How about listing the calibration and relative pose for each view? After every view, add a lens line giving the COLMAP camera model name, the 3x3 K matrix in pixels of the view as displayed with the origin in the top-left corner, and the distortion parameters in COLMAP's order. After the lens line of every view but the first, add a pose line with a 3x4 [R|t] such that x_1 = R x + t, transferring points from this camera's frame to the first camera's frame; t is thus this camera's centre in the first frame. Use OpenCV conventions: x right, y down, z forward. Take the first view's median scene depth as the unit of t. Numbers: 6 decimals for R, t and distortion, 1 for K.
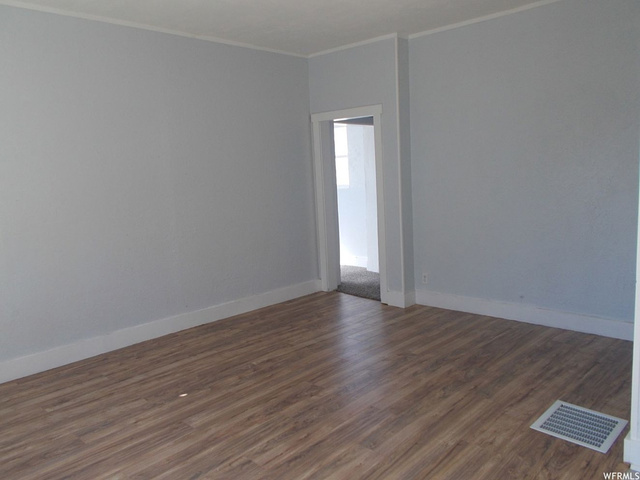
lens RADIAL K [[506.9, 0, 320.0], [0, 506.9, 240.0], [0, 0, 1]] dist [0.012378, 0.007898]
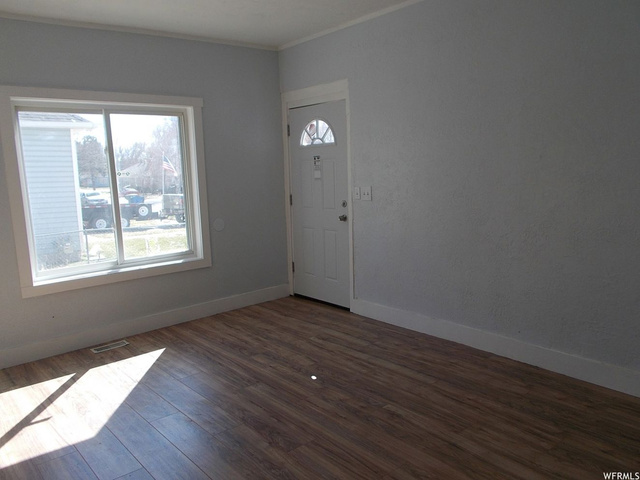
lens RADIAL K [[506.9, 0, 320.0], [0, 506.9, 240.0], [0, 0, 1]] dist [0.012378, 0.007898]
pose [[-0.105394, 0.190871, -0.975941, 0.606707], [-0.102347, 0.974113, 0.201566, -0.157566], [0.989150, 0.121128, -0.083131, 0.942746]]
